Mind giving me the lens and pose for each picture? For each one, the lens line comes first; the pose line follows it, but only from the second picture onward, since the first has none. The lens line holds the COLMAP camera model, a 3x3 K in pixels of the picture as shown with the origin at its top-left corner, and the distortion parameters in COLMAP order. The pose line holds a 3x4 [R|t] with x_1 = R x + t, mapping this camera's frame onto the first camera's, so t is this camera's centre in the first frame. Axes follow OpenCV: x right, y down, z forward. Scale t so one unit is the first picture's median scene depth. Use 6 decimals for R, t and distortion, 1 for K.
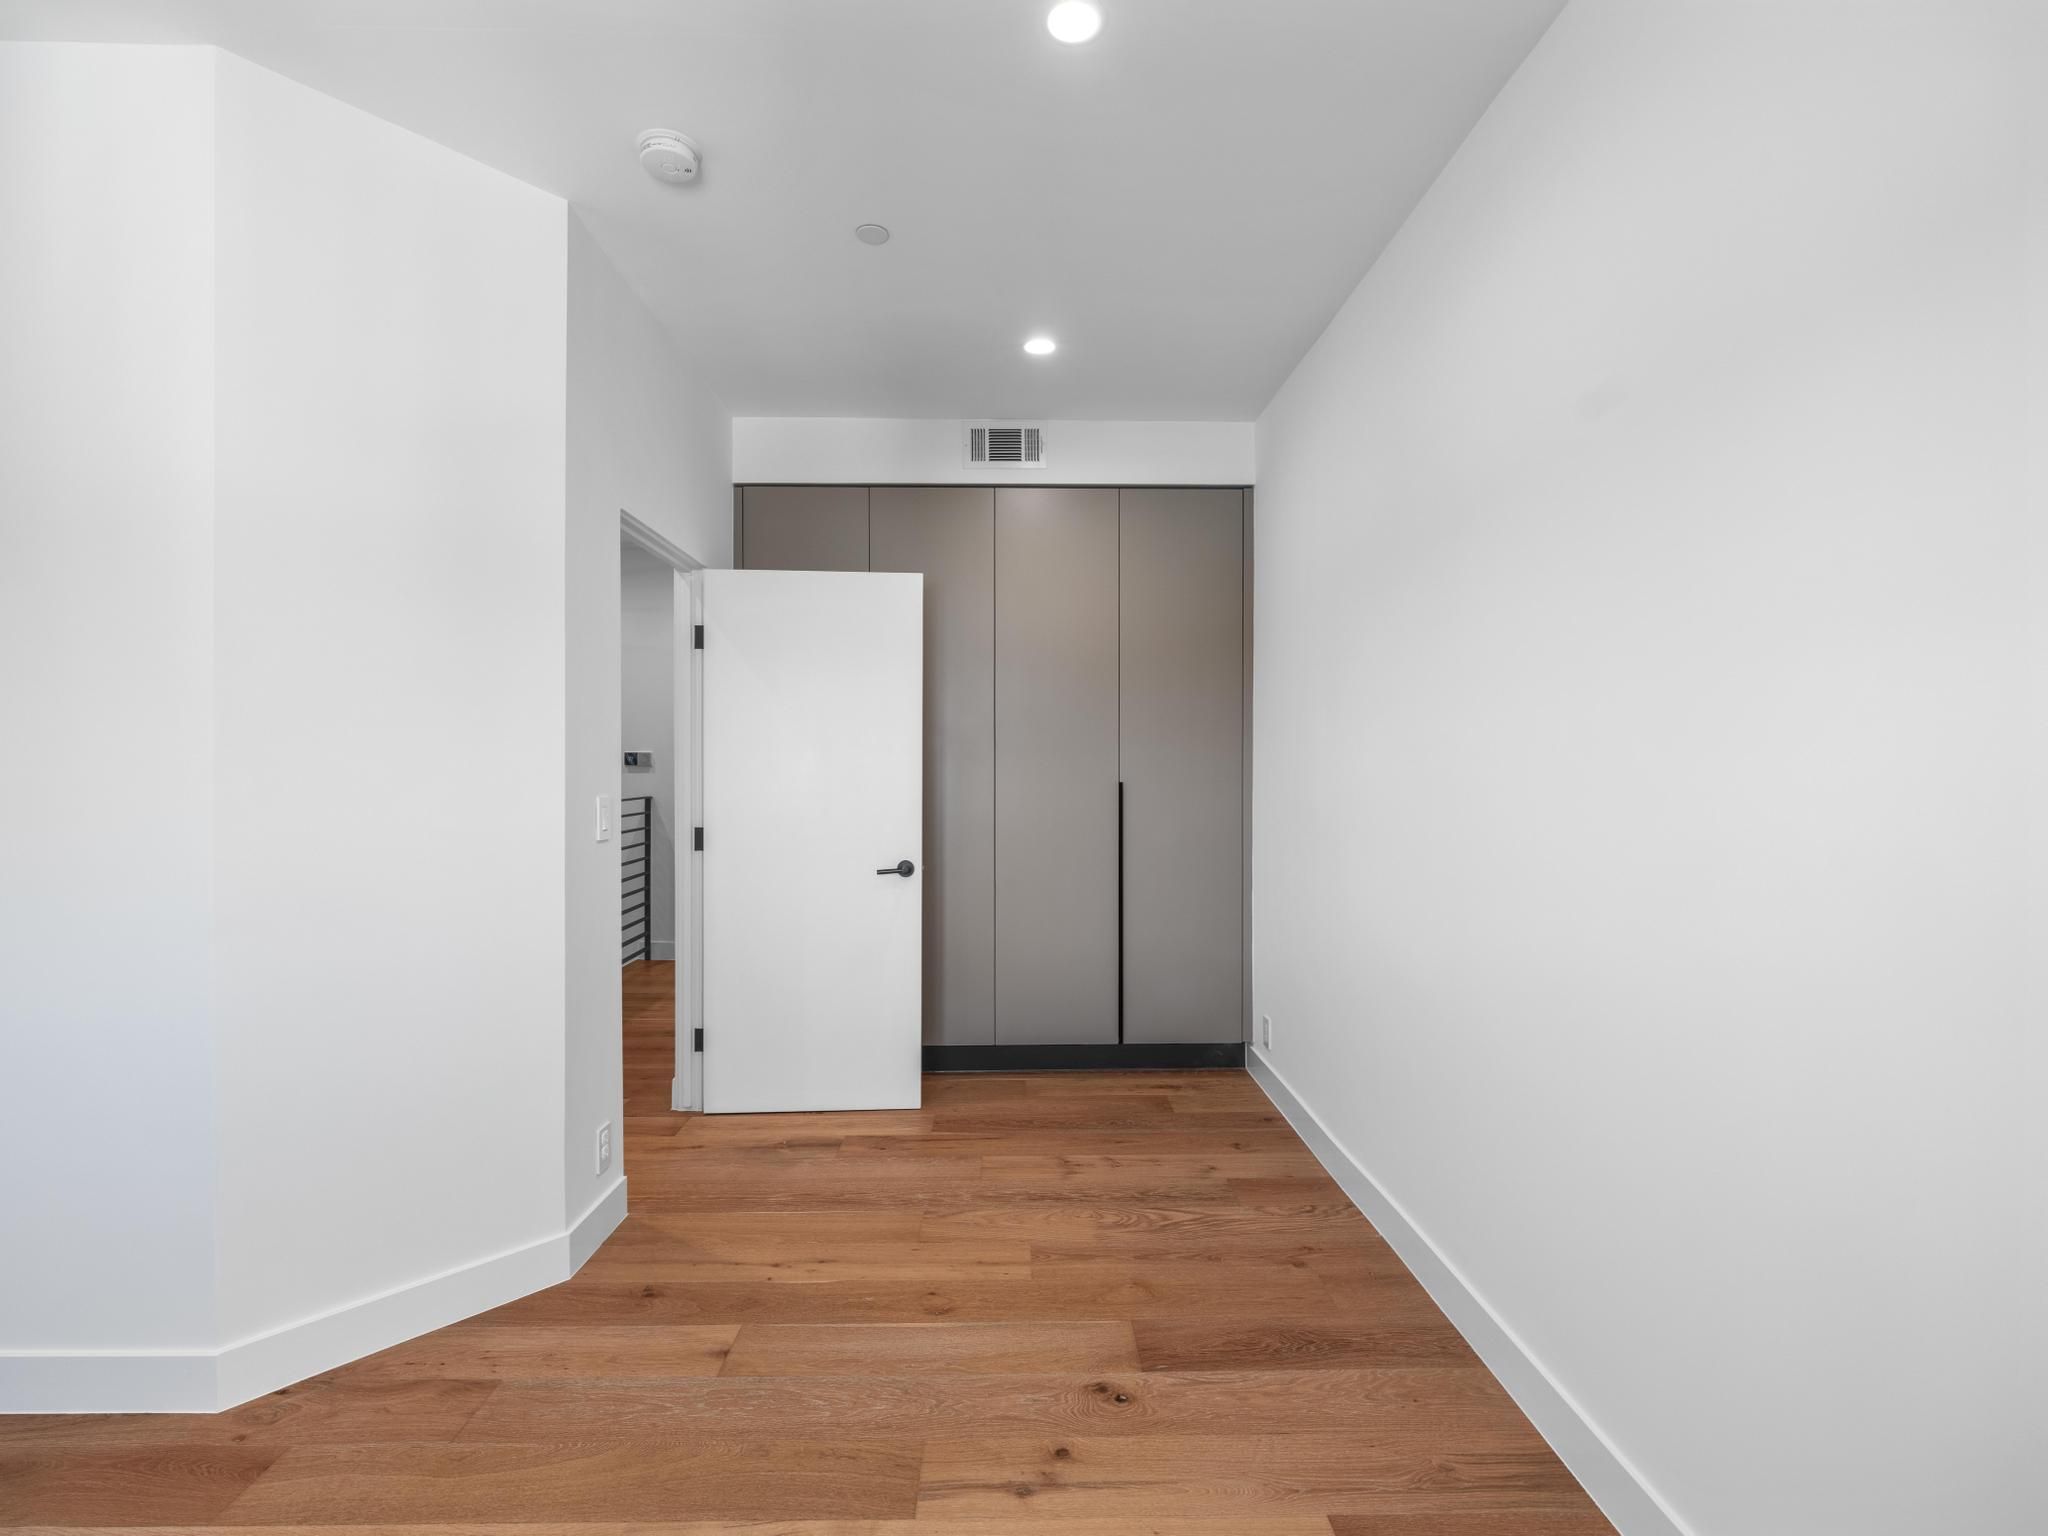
lens RADIAL K [[918.5, 0, 994.2], [0, 918.5, 753.8], [0, 0, 1]] dist [-0.004485, 0.002394]
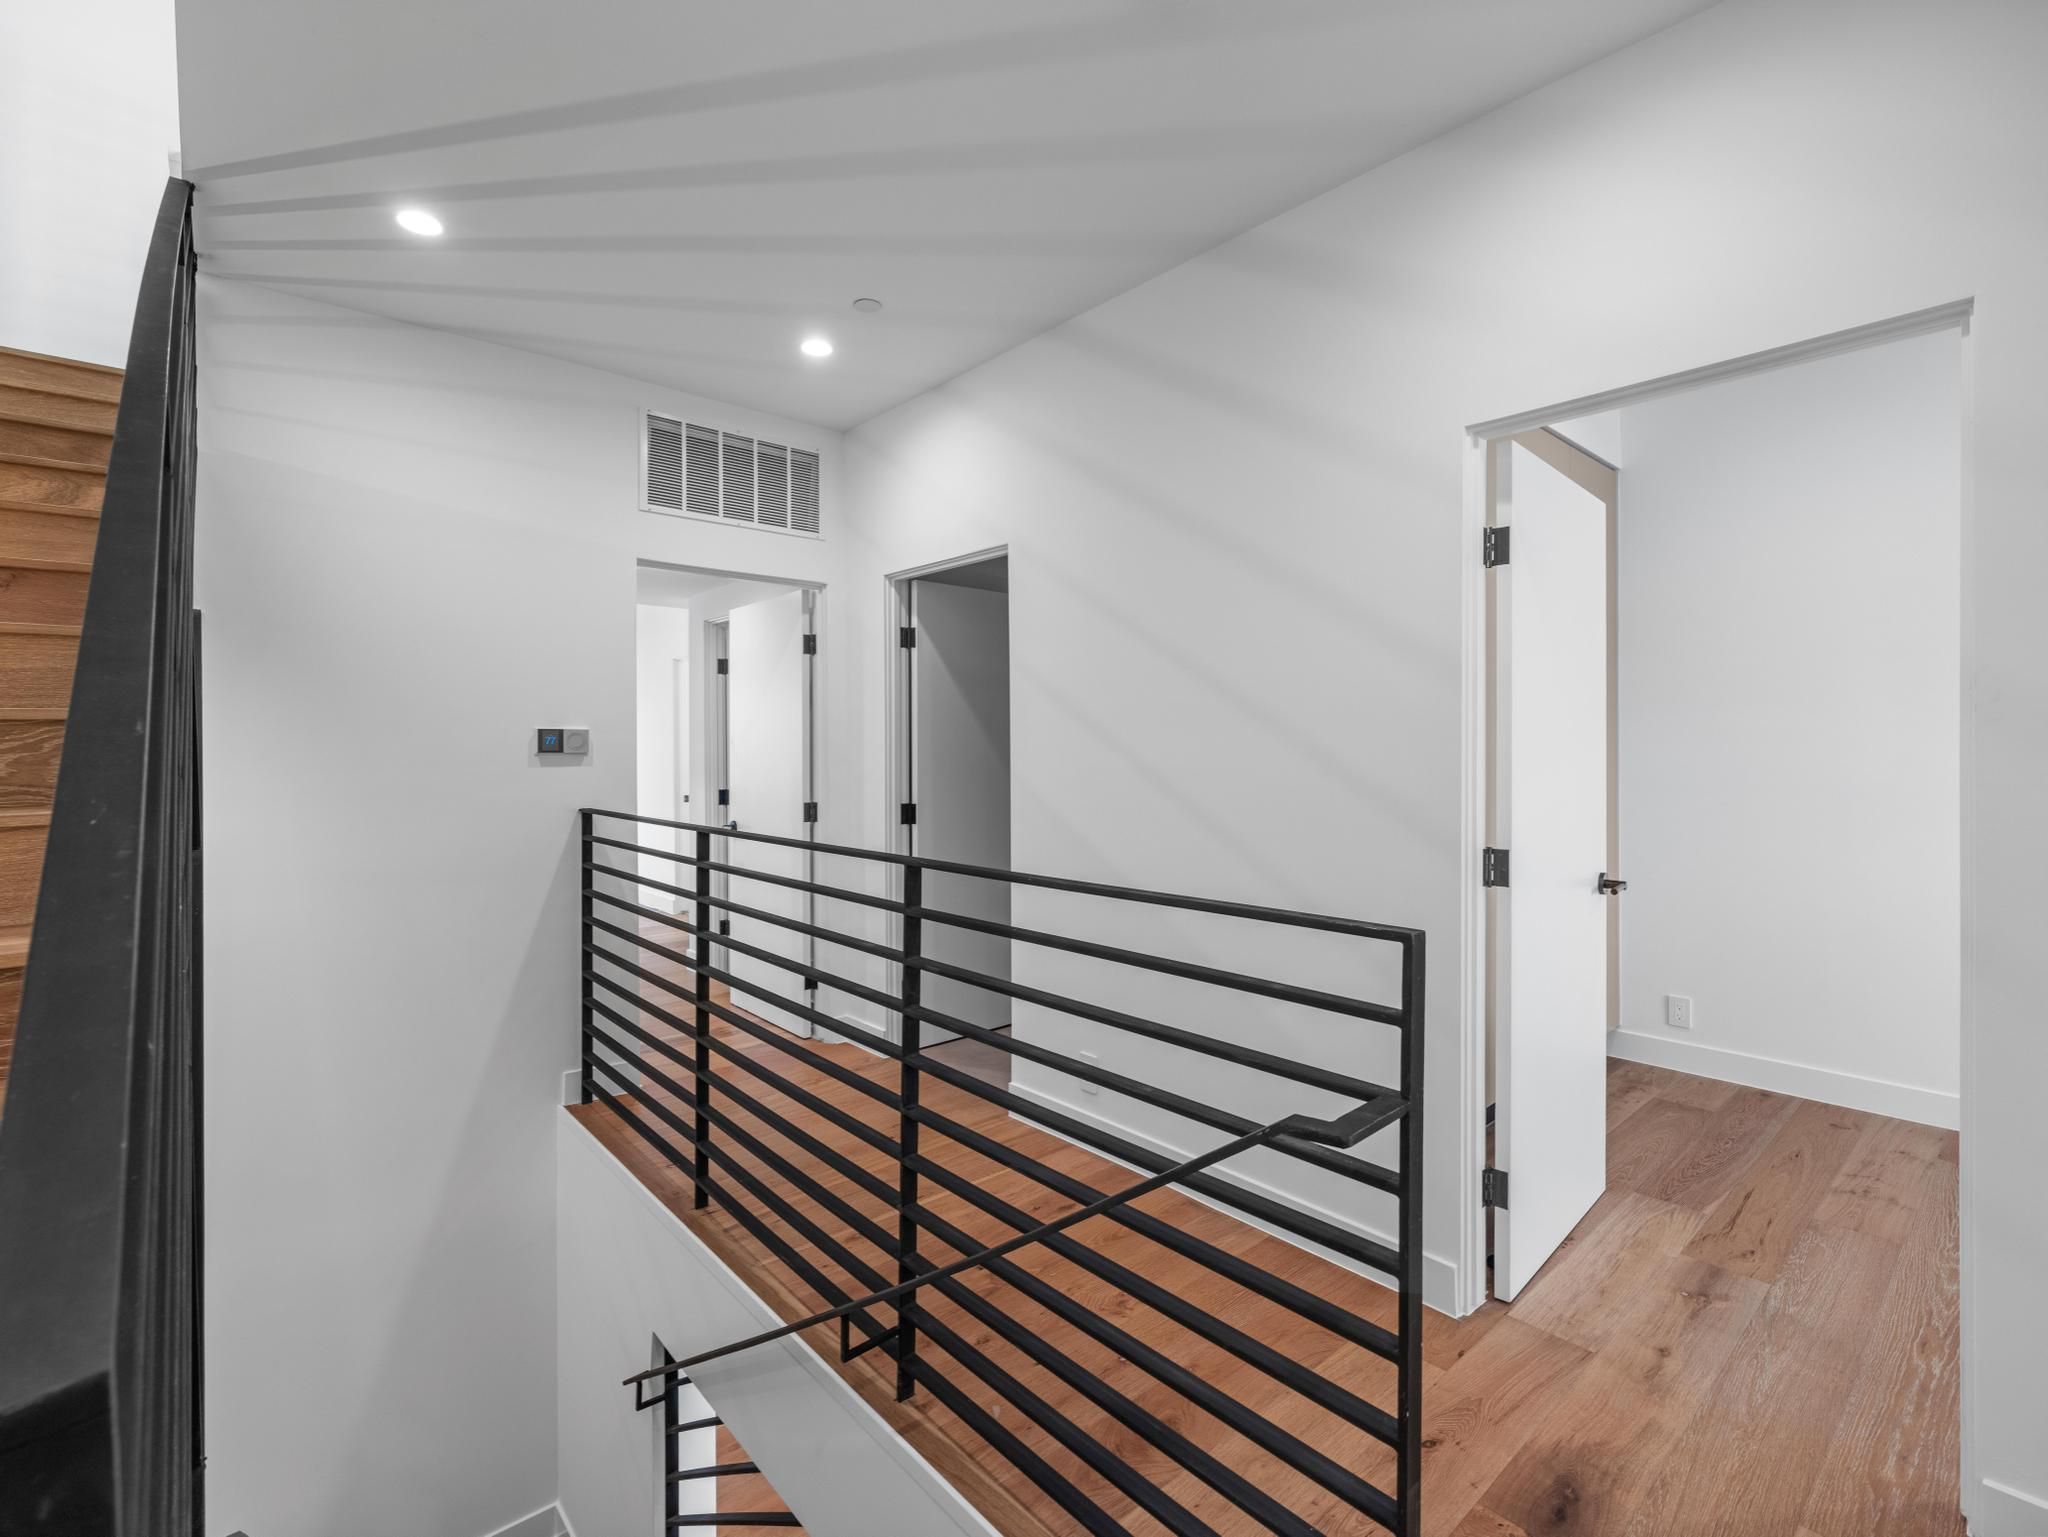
lens RADIAL K [[918.5, 0, 1023.2], [0, 918.5, 758.6], [0, 0, 1]] dist [-0.004485, 0.002394]
pose [[0.759194, -0.004067, 0.650851, -0.537559], [-0.008502, 0.999833, 0.016164, 0.004991], [-0.650809, -0.017805, 0.759033, 0.407988]]
